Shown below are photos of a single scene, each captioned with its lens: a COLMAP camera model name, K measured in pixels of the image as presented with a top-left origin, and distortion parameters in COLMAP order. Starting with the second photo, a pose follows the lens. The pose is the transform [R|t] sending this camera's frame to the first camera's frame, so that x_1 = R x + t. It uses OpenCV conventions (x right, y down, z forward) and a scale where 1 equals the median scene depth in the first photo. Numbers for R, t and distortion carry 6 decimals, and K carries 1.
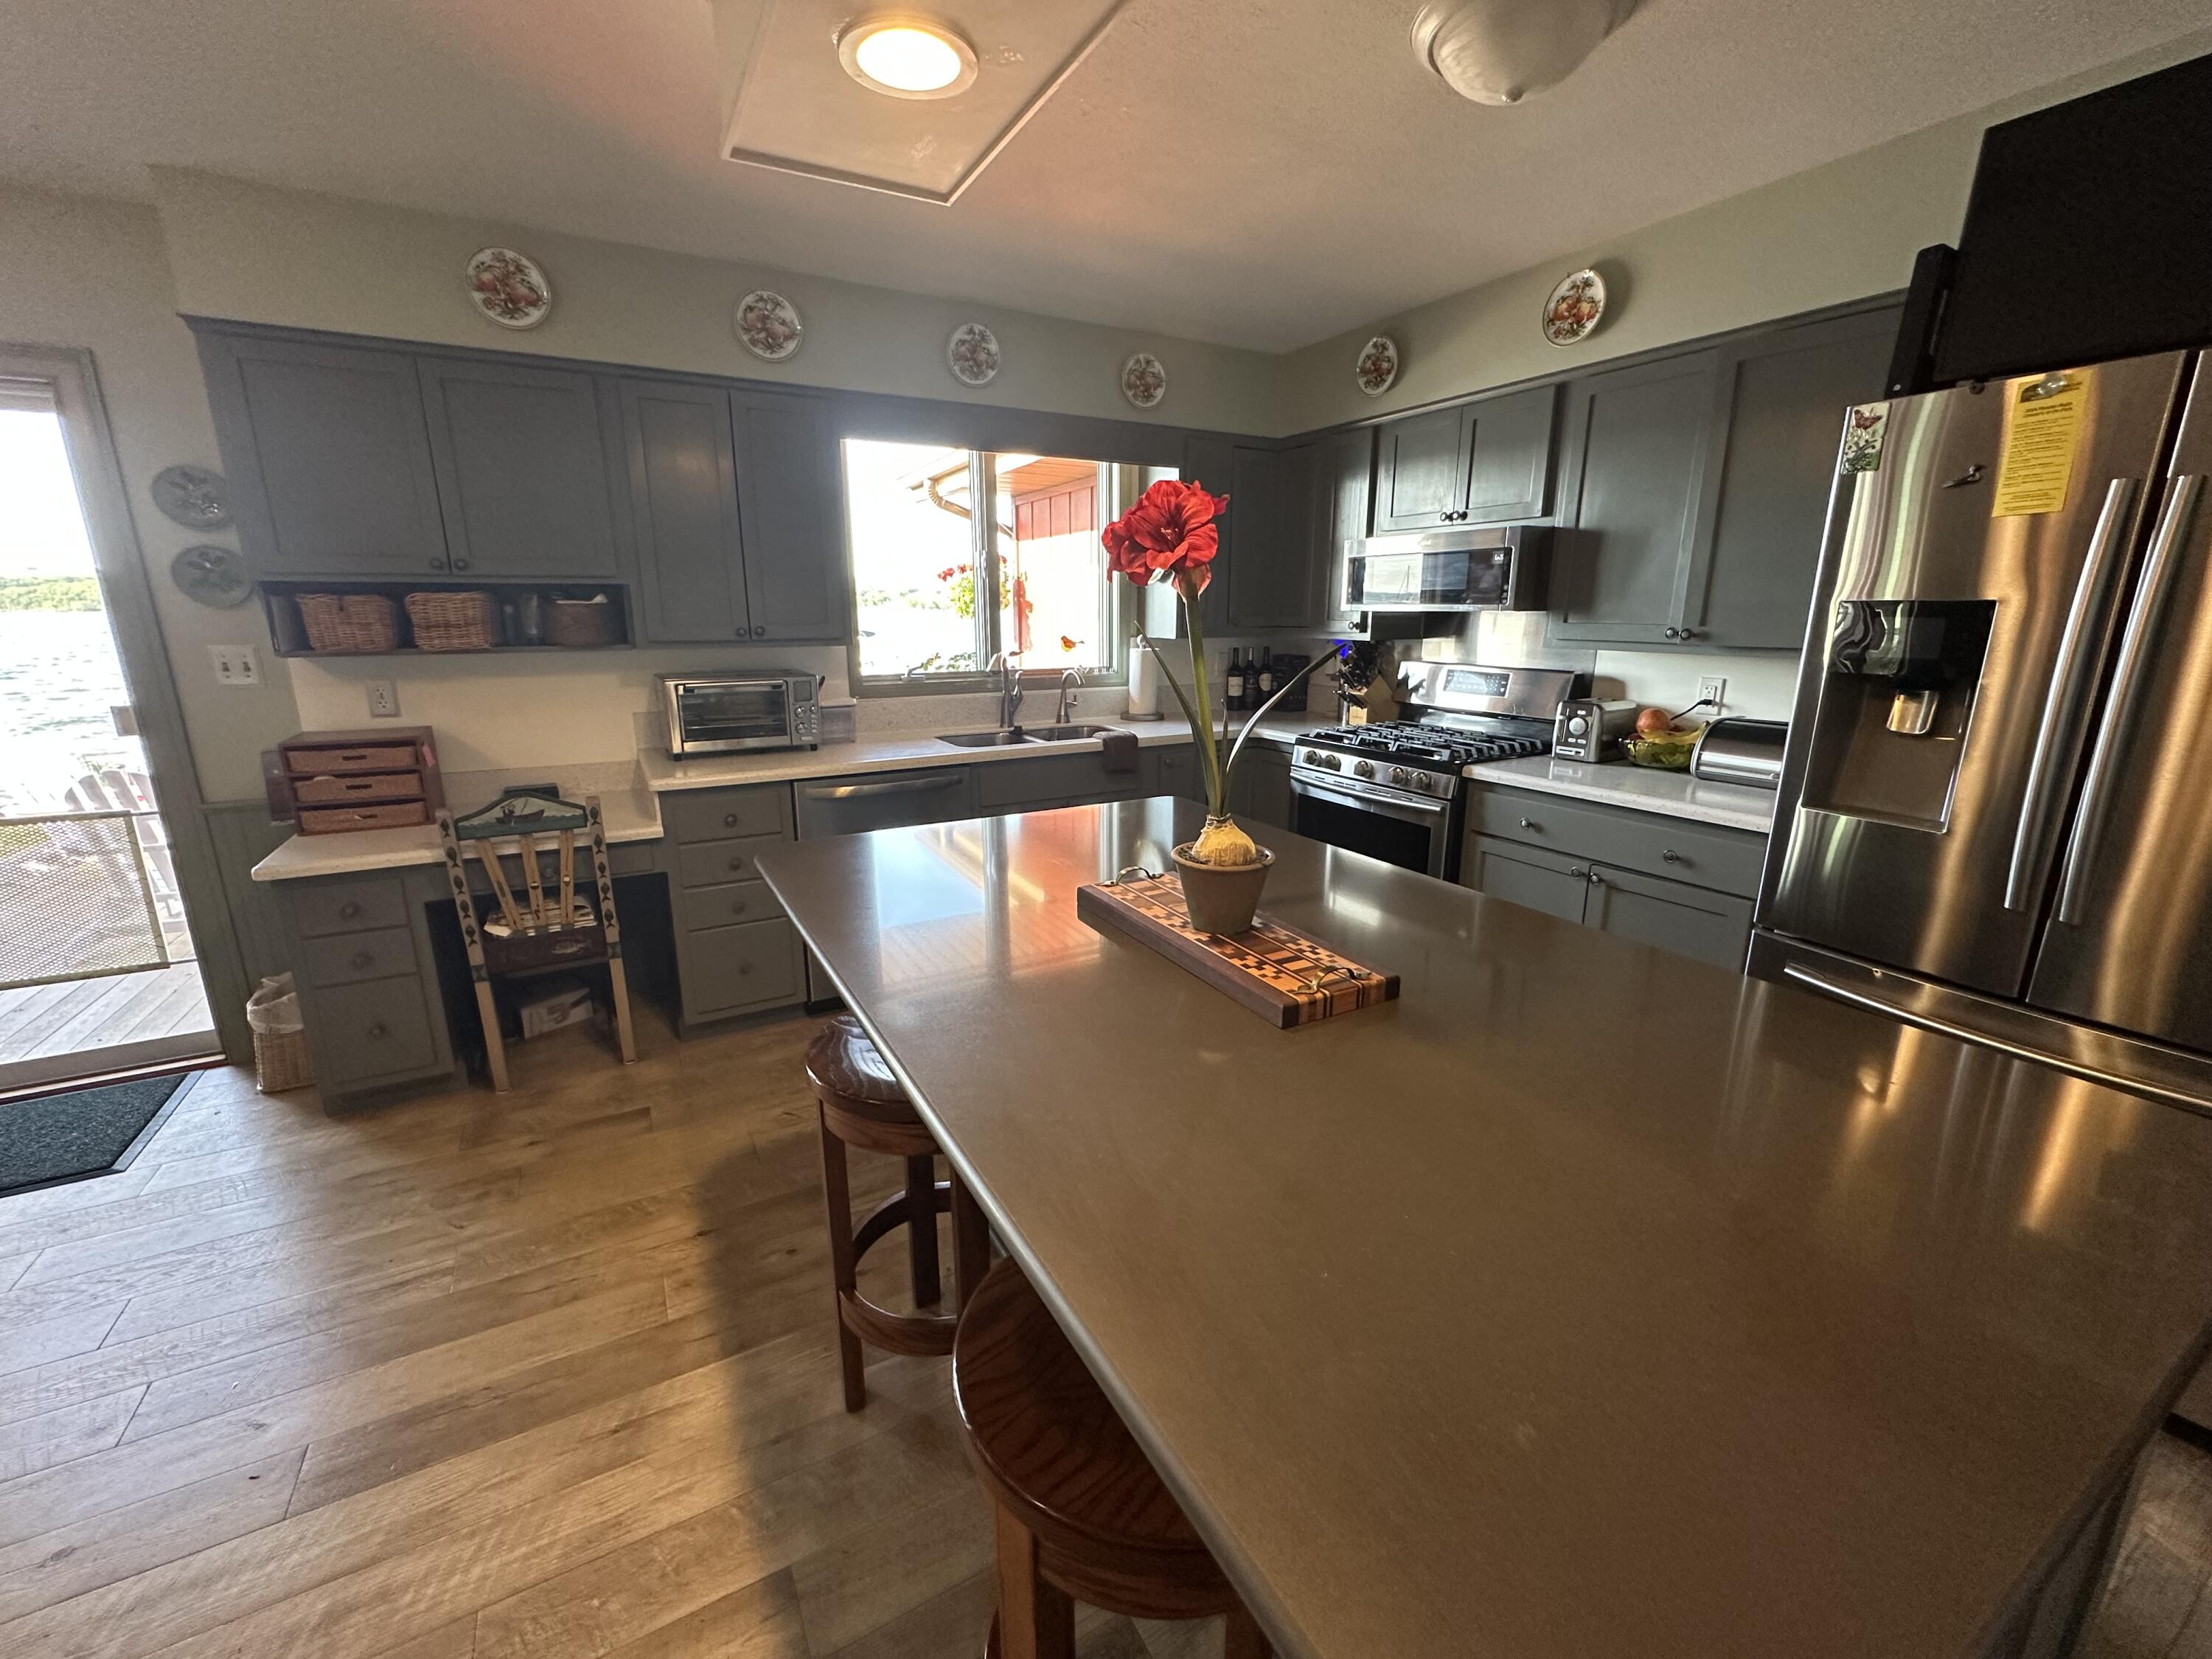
lens RADIAL K [[886.1, 0, 1106.0], [0, 886.1, 829.5], [0, 0, 1]] dist [-0.004059, -0.000272]
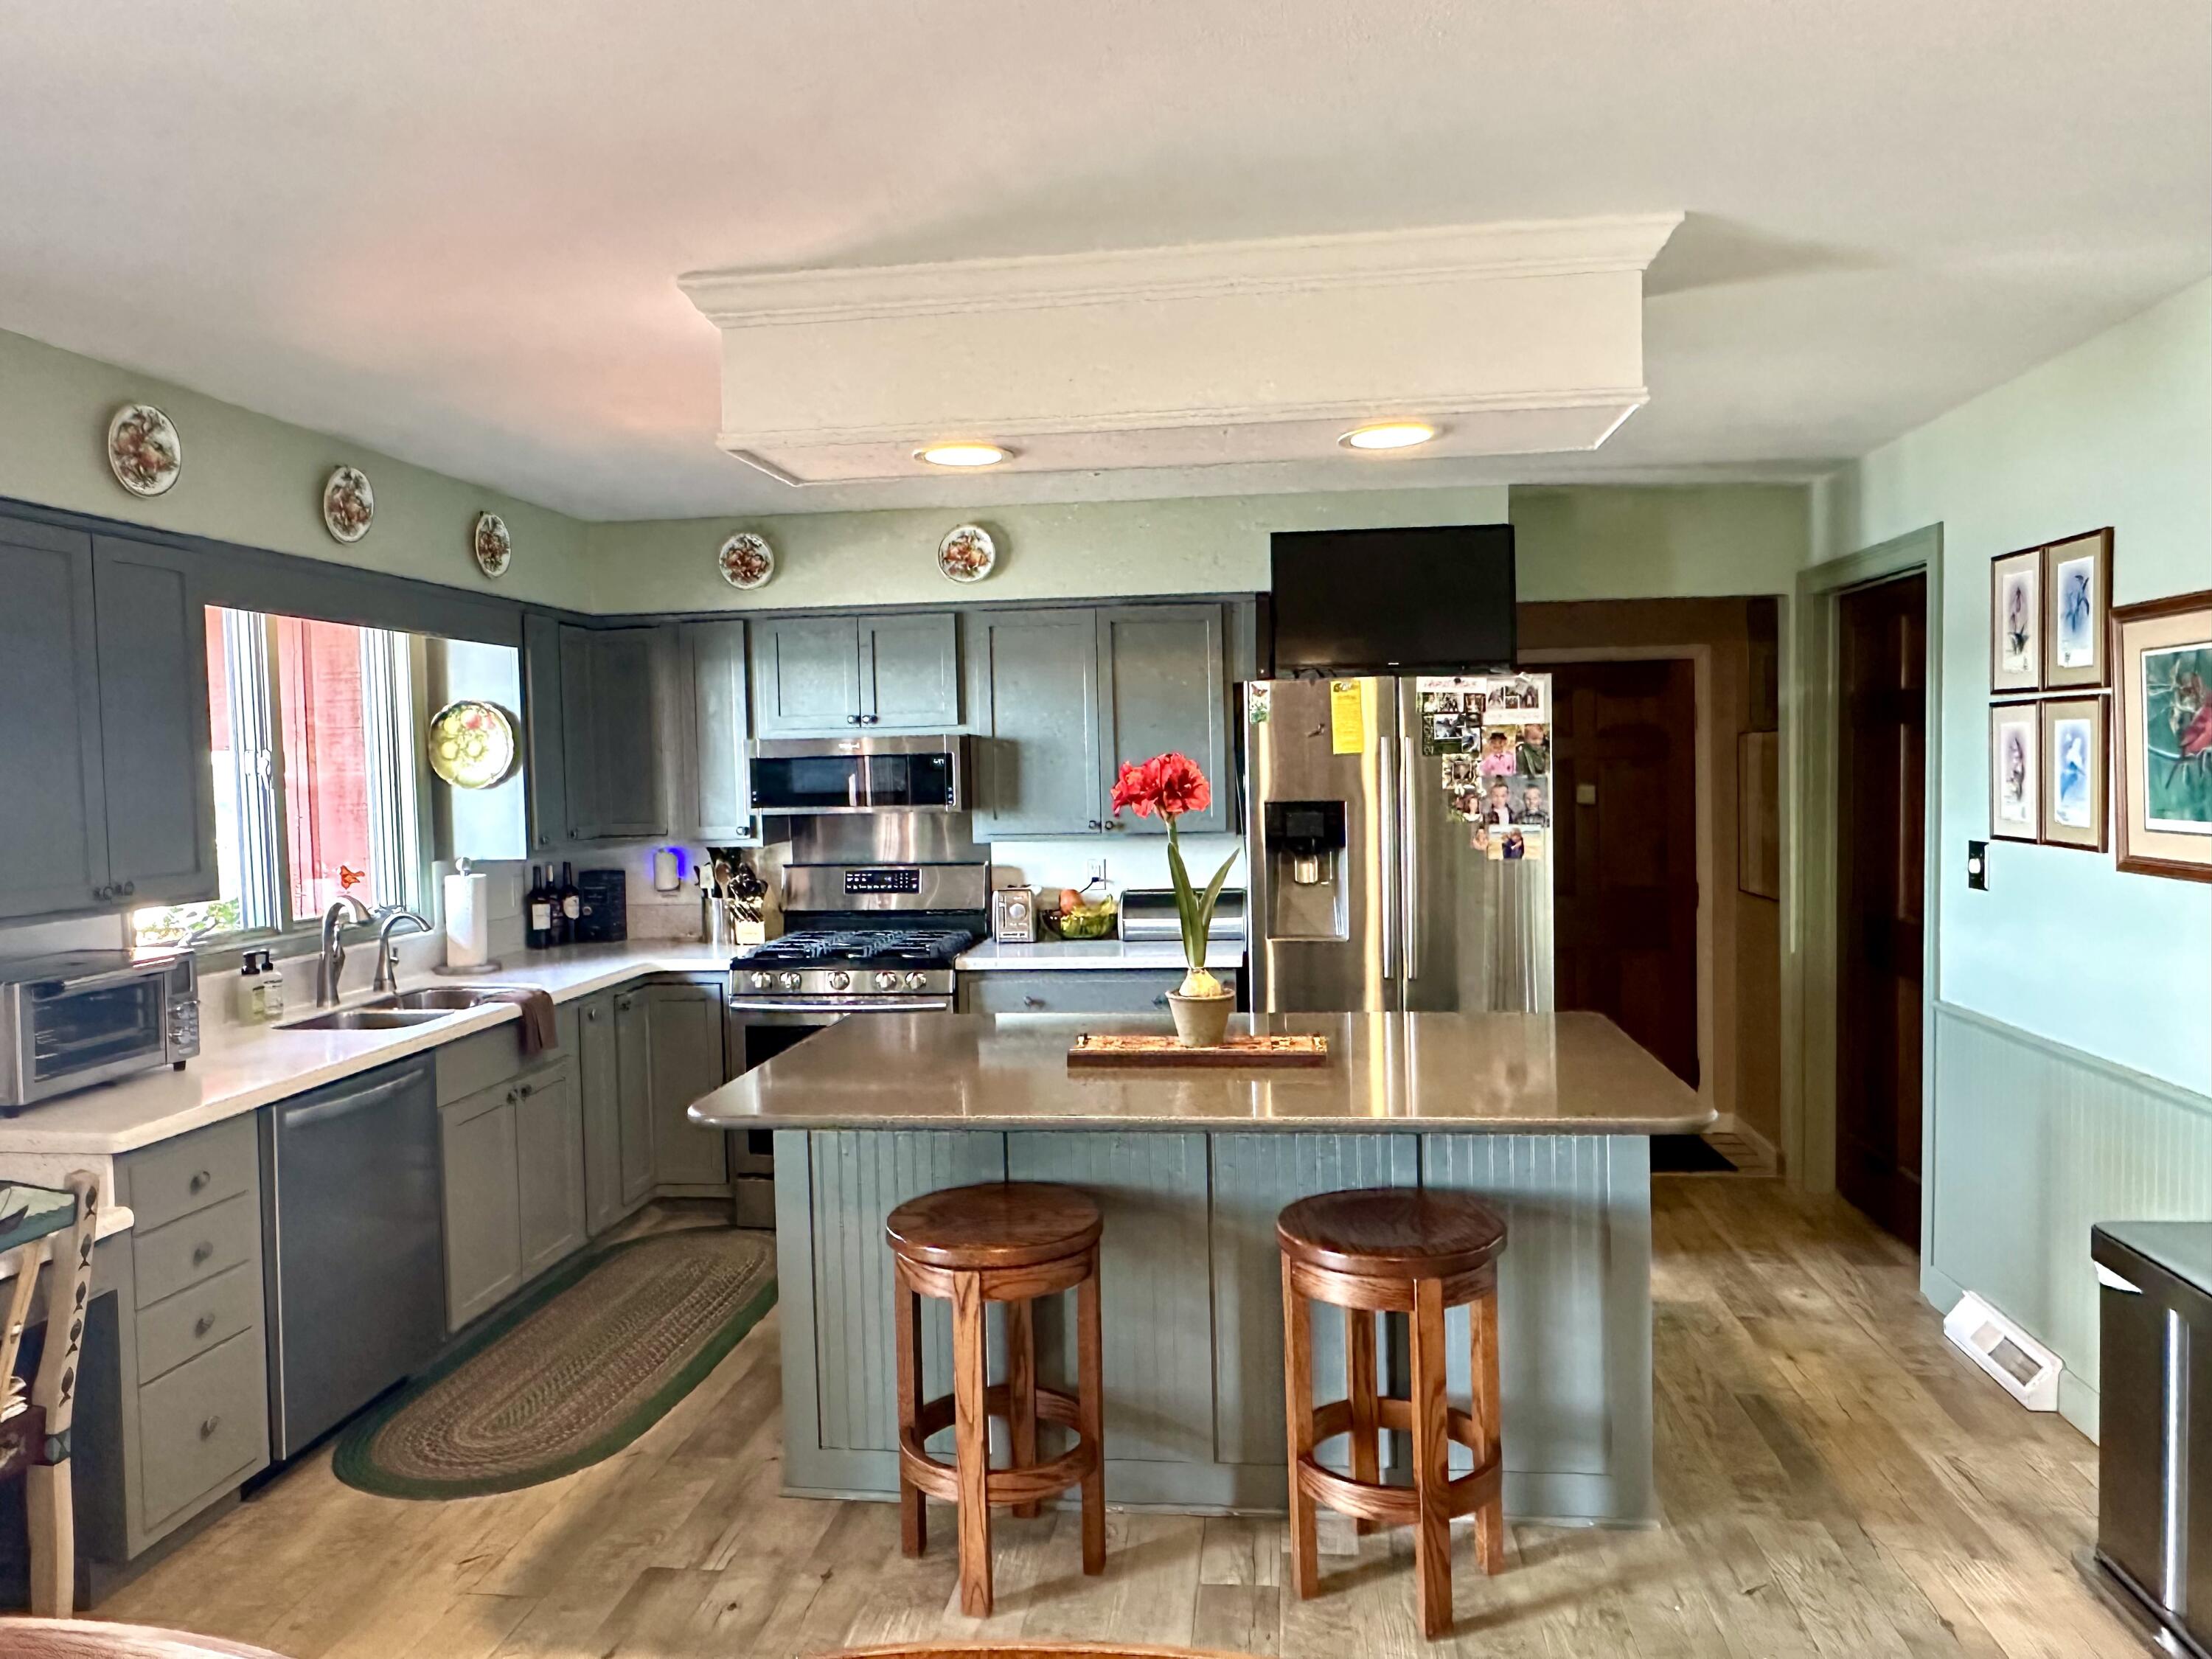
lens RADIAL K [[1454.1, 0, 1113.5], [0, 1454.1, 832.1], [0, 0, 1]] dist [-0.001297, -0.002592]
pose [[0.598027, -0.052097, 0.799781, -0.847660], [0.217223, 0.971071, -0.099171, -0.009063], [-0.771478, 0.233037, 0.592043, -0.173958]]
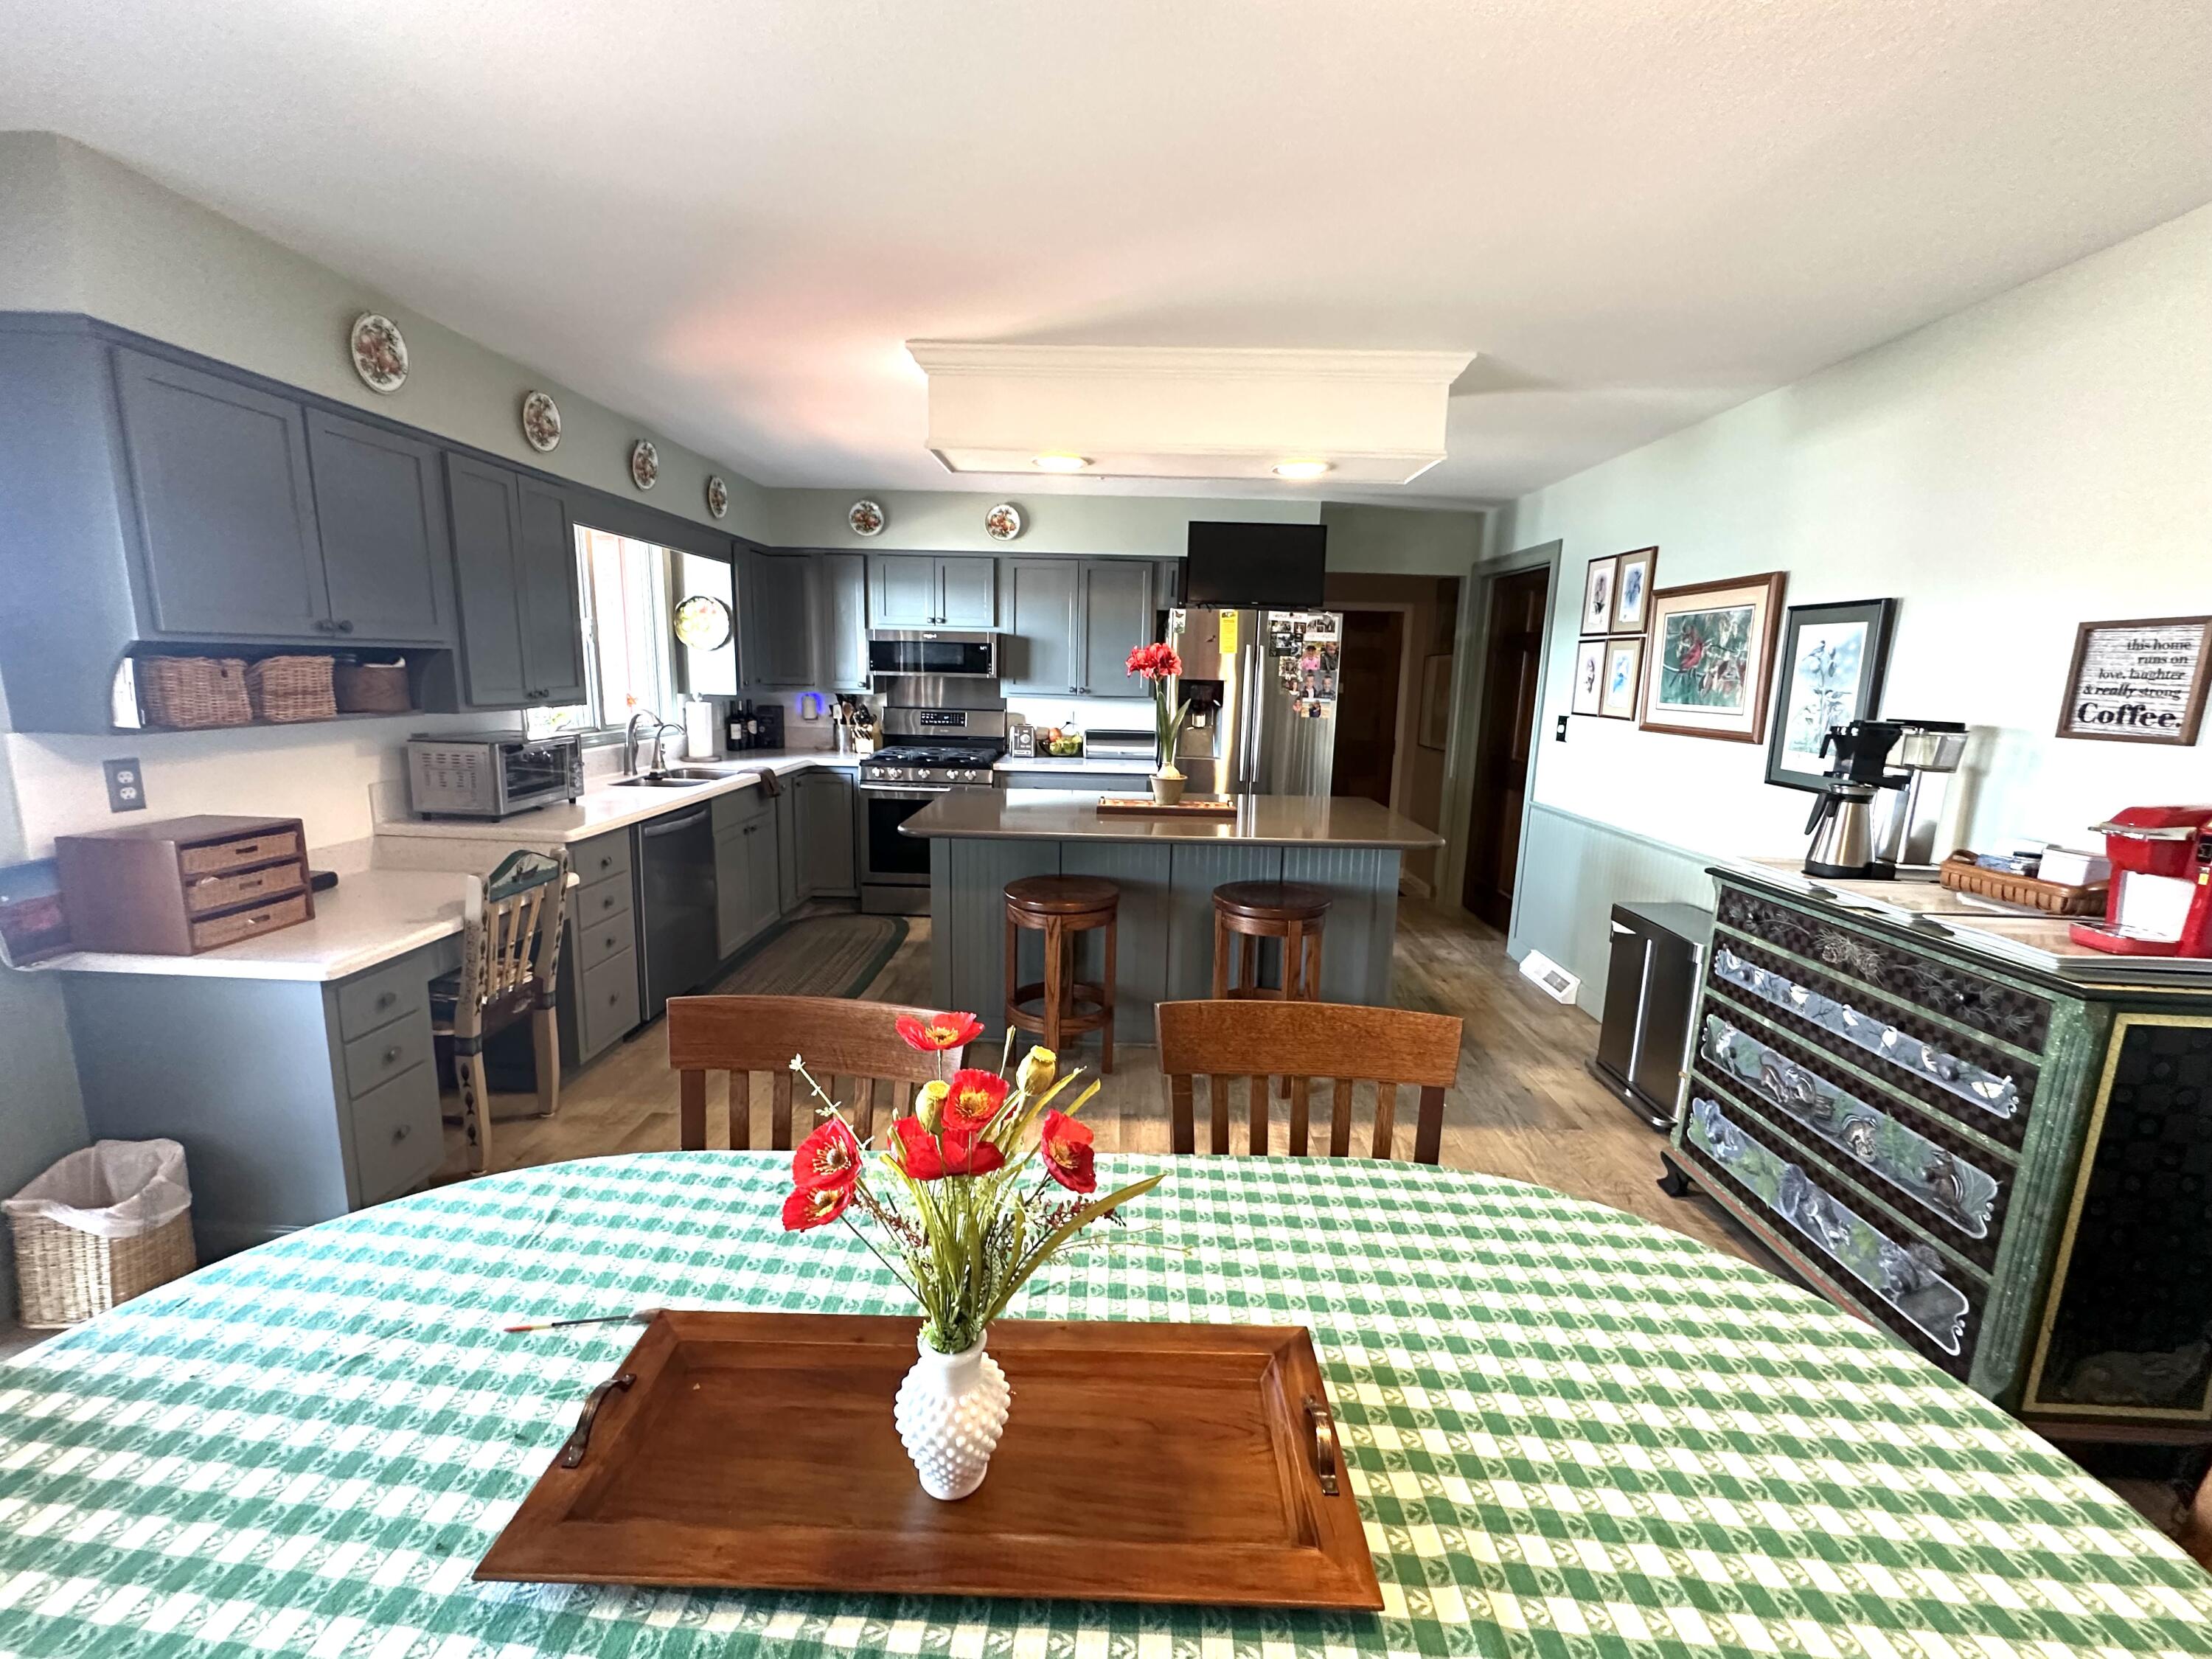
lens RADIAL K [[886.1, 0, 1106.0], [0, 886.1, 829.5], [0, 0, 1]] dist [-0.004059, -0.000272]
pose [[0.514087, -0.141517, 0.845983, -1.030906], [0.185341, 0.981322, 0.051528, 0.006906], [-0.837474, 0.130305, 0.530714, -0.117329]]
